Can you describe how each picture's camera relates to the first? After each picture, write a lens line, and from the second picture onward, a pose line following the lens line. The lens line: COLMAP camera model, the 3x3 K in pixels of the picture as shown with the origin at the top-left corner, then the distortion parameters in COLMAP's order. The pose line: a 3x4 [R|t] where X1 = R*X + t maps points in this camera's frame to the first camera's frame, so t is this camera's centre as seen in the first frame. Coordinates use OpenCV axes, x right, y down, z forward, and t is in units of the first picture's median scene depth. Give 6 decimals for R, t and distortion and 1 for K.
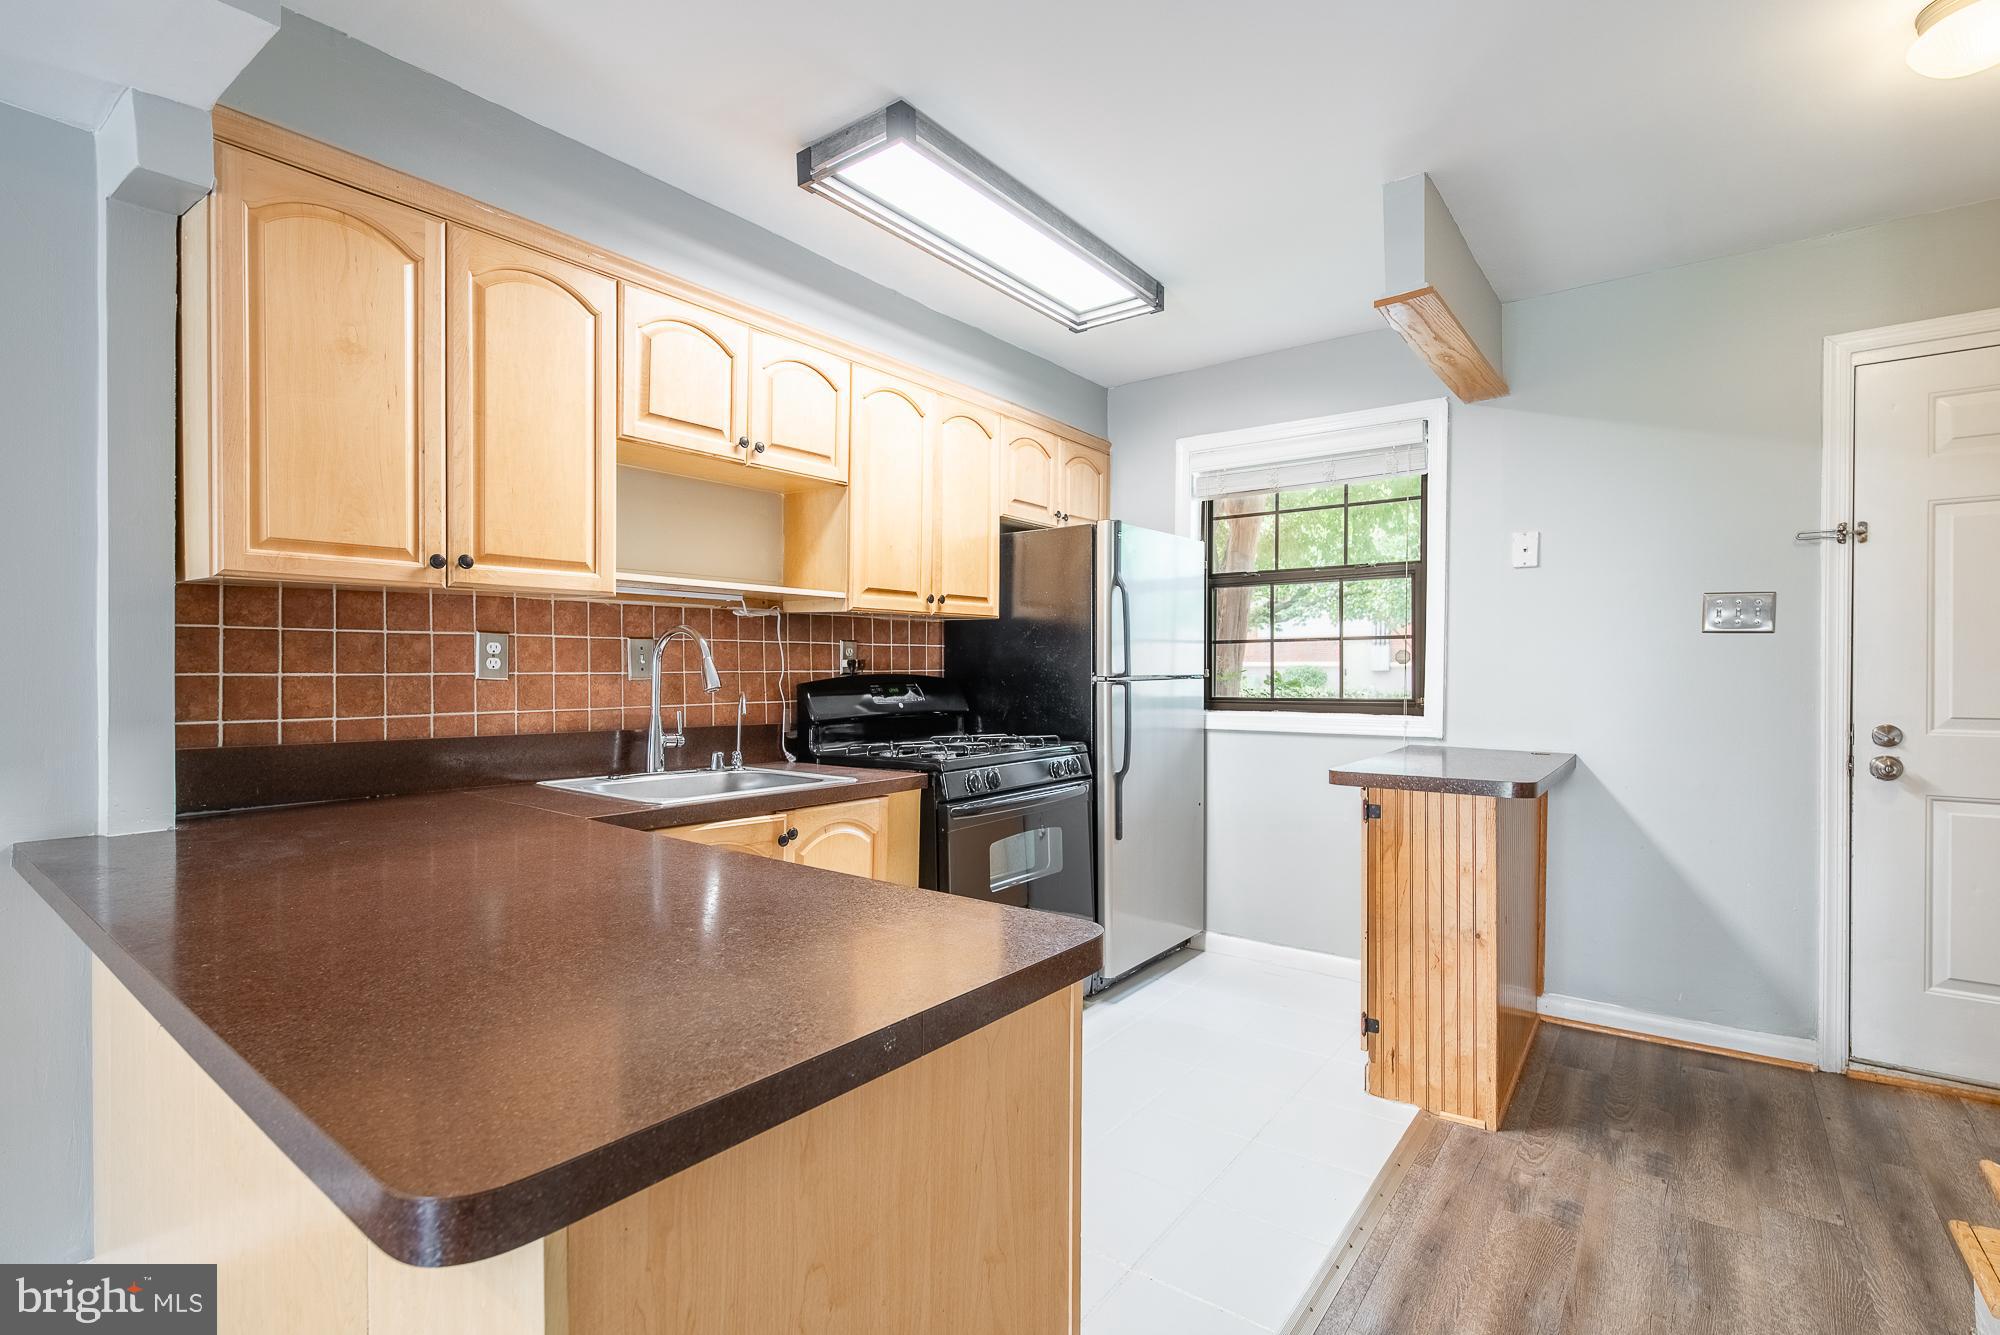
lens RADIAL K [[915.9, 0, 999.2], [0, 915.9, 675.7], [0, 0, 1]] dist [-0.001929, -0.000871]
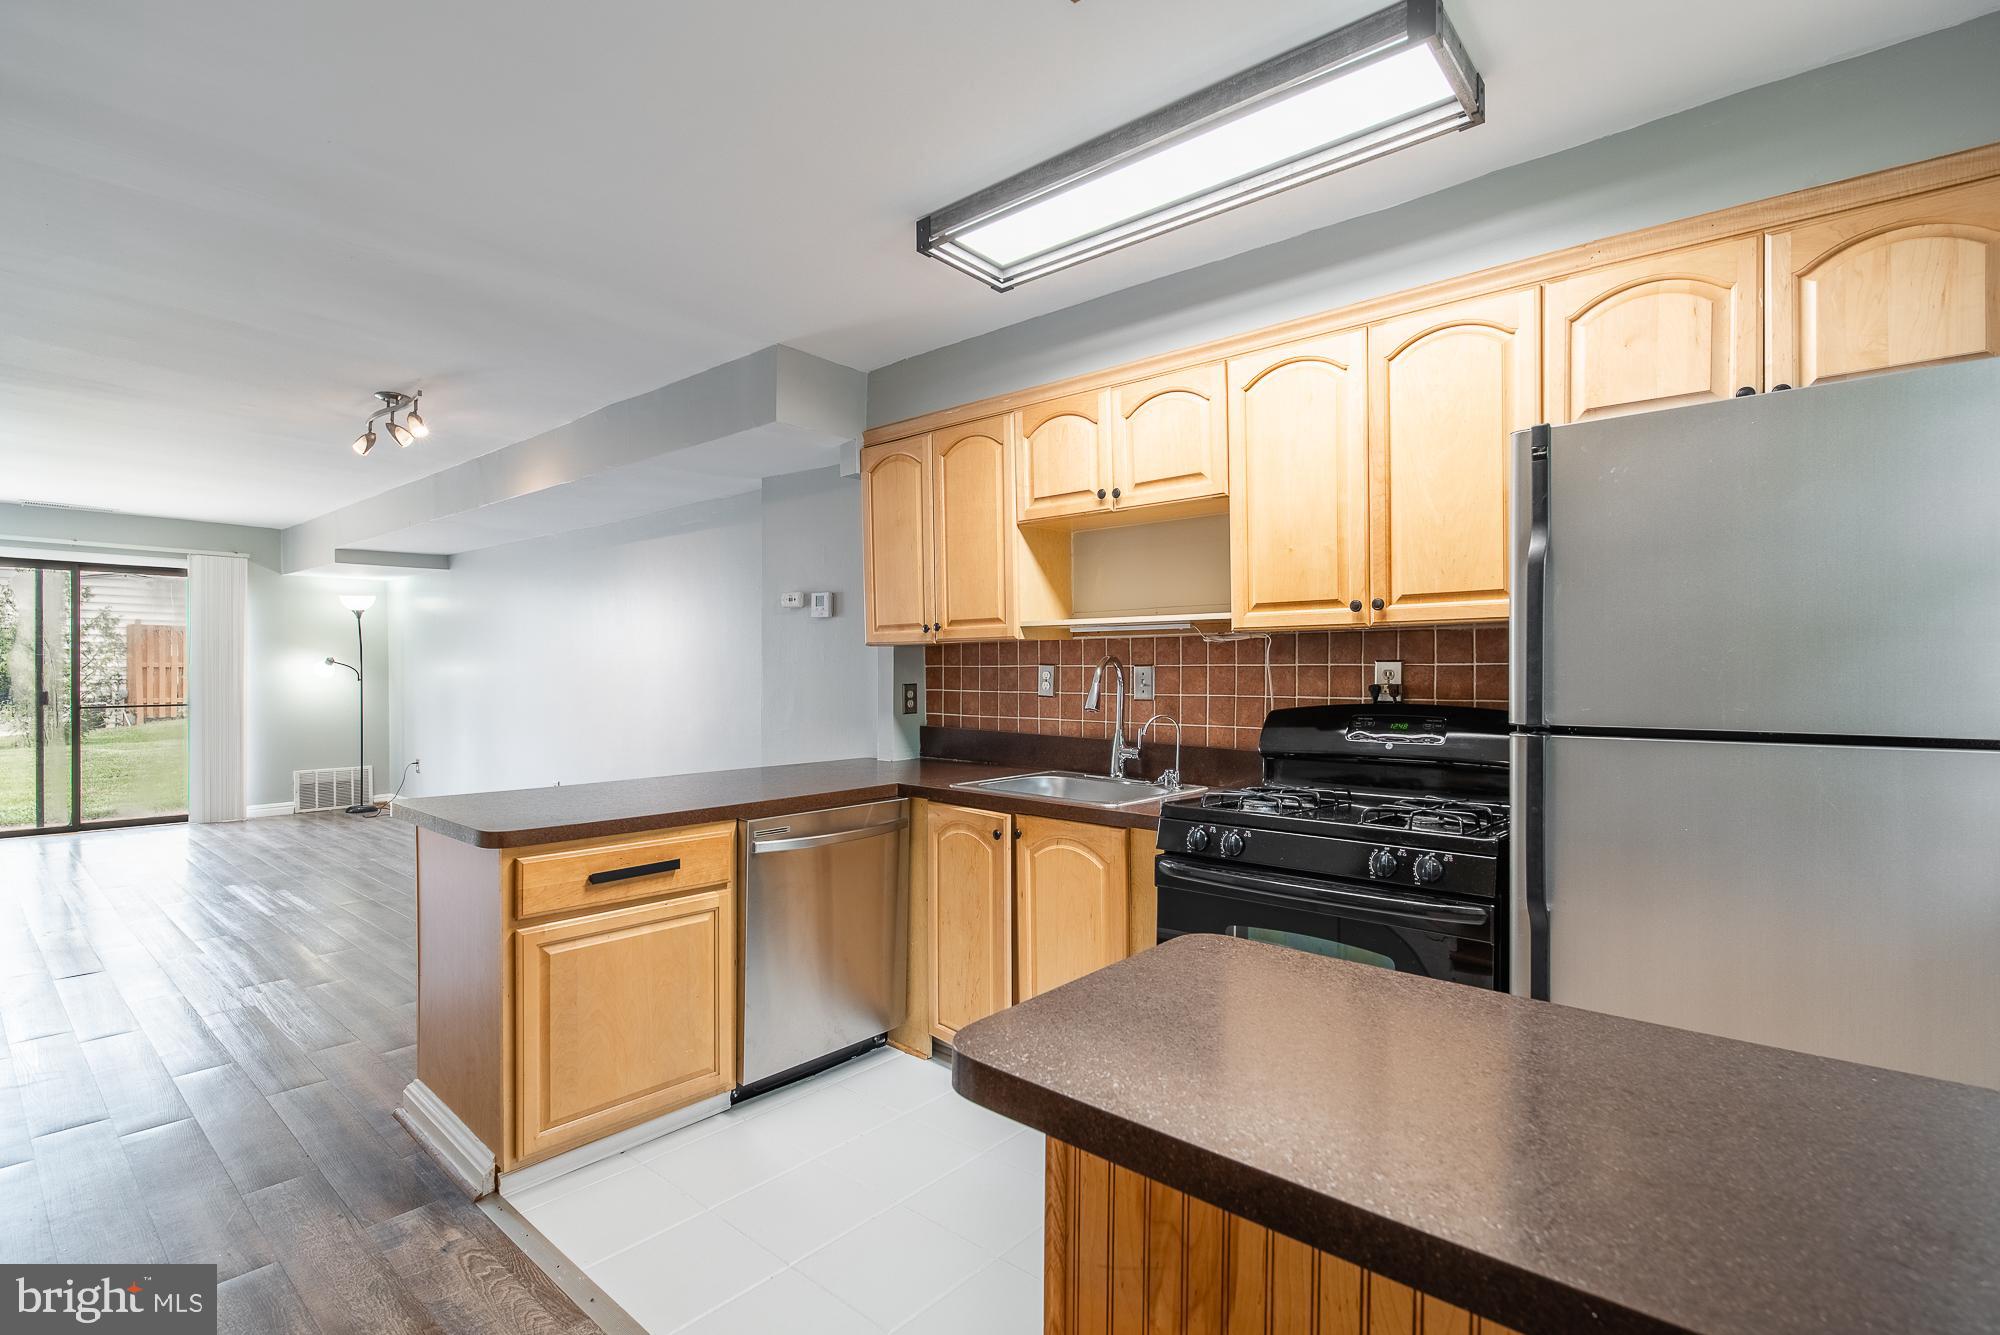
lens RADIAL K [[915.9, 0, 1002.9], [0, 915.9, 670.2], [0, 0, 1]] dist [-0.001929, -0.000871]
pose [[-0.048706, 0.000642, -0.998813, 0.820416], [-0.008659, 0.999962, 0.001065, -0.035365], [0.998776, 0.008700, -0.048699, 0.892482]]
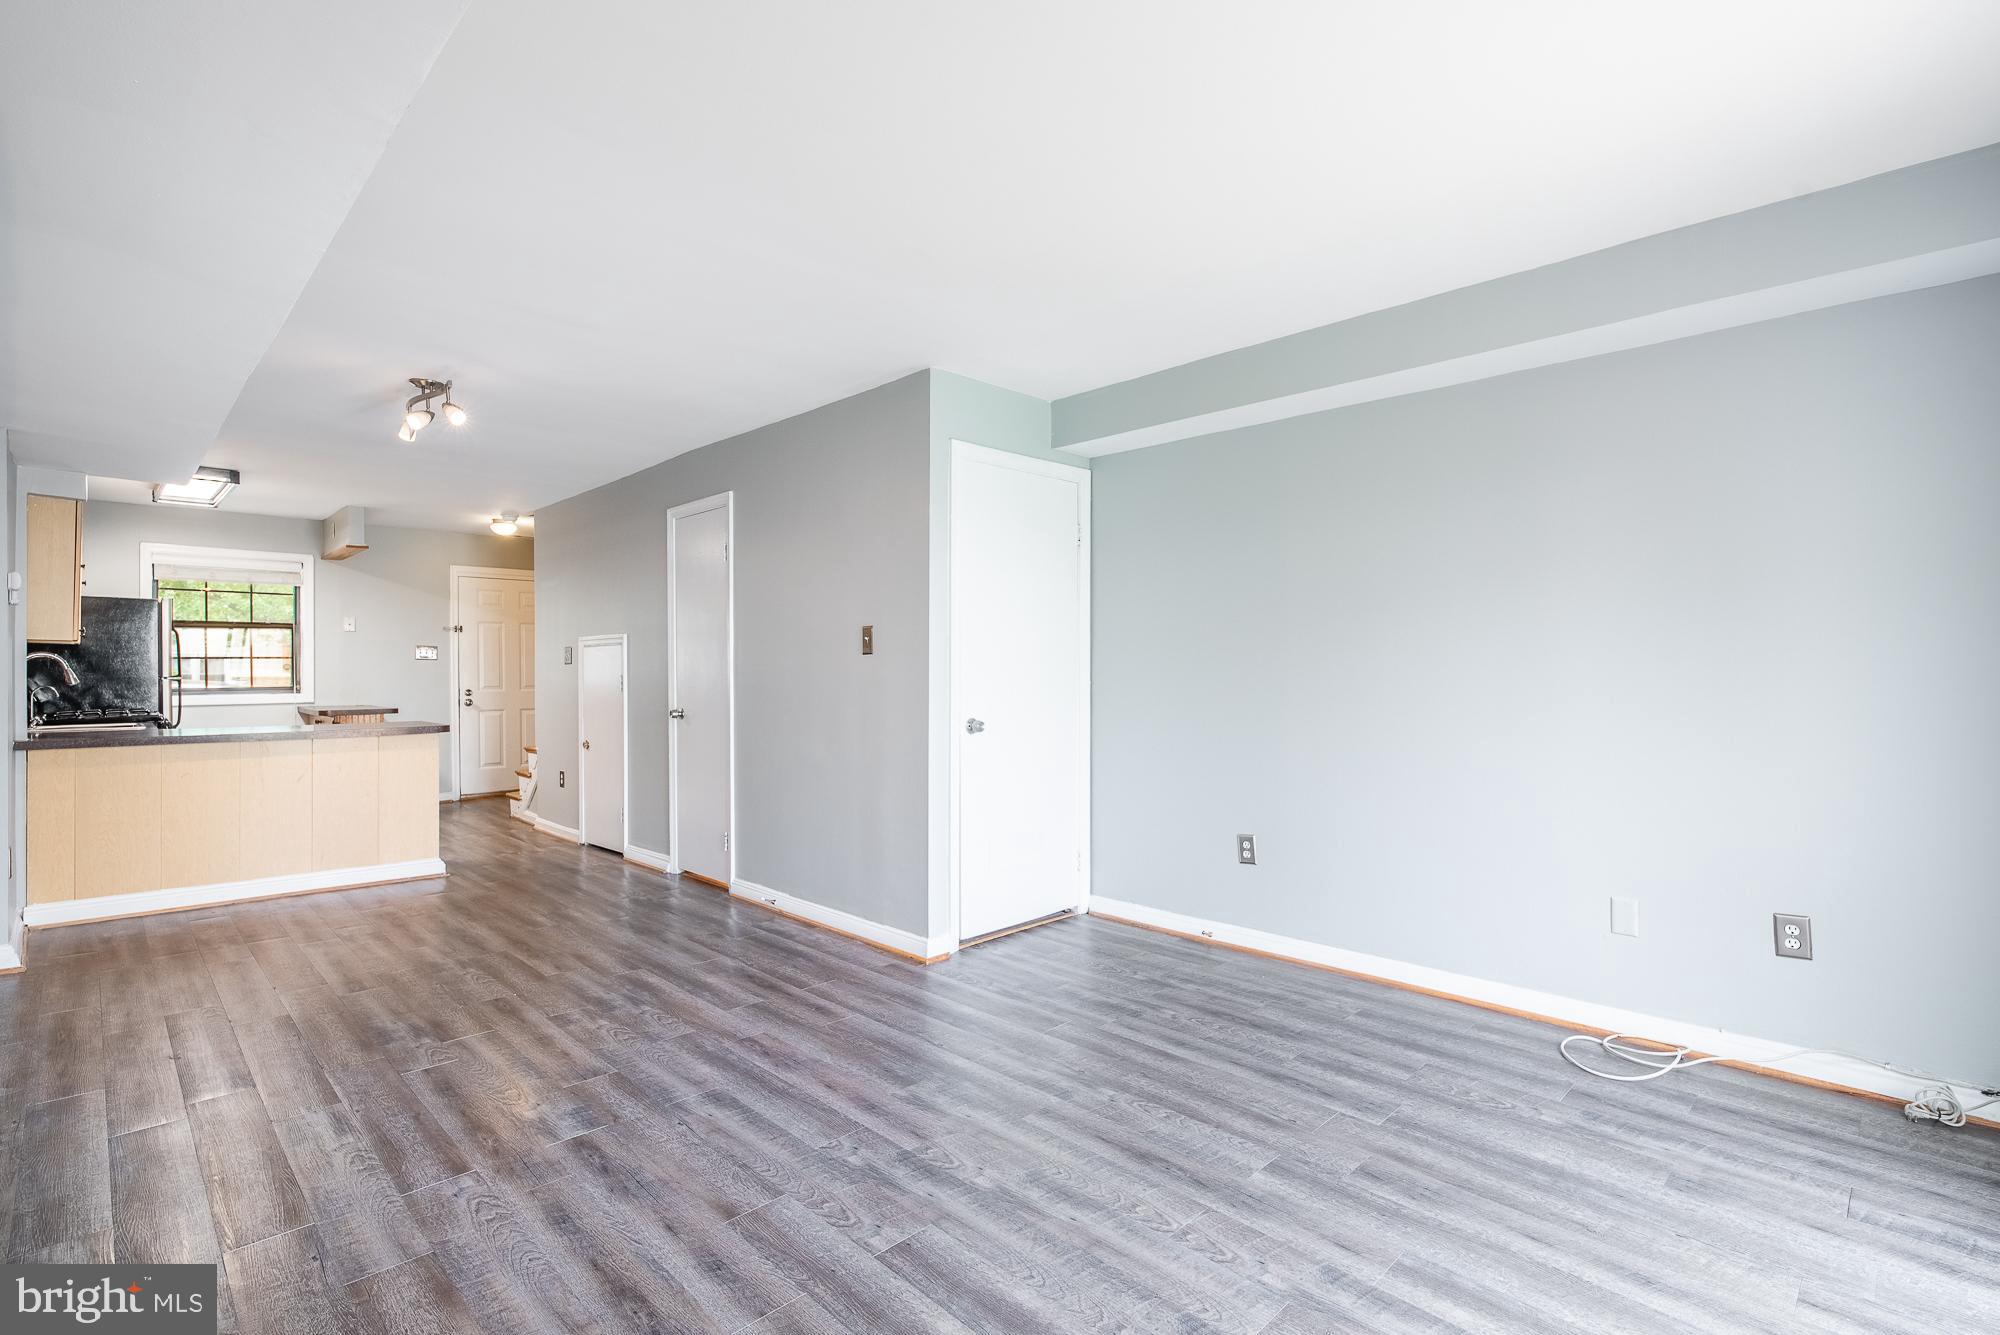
lens RADIAL K [[915.9, 0, 1006.1], [0, 915.9, 673.5], [0, 0, 1]] dist [-0.001929, -0.000871]
pose [[0.115587, -0.005046, 0.993285, -1.959694], [0.008966, 0.999952, 0.004036, 0.002376], [-0.993257, 0.008439, 0.115627, -1.227541]]
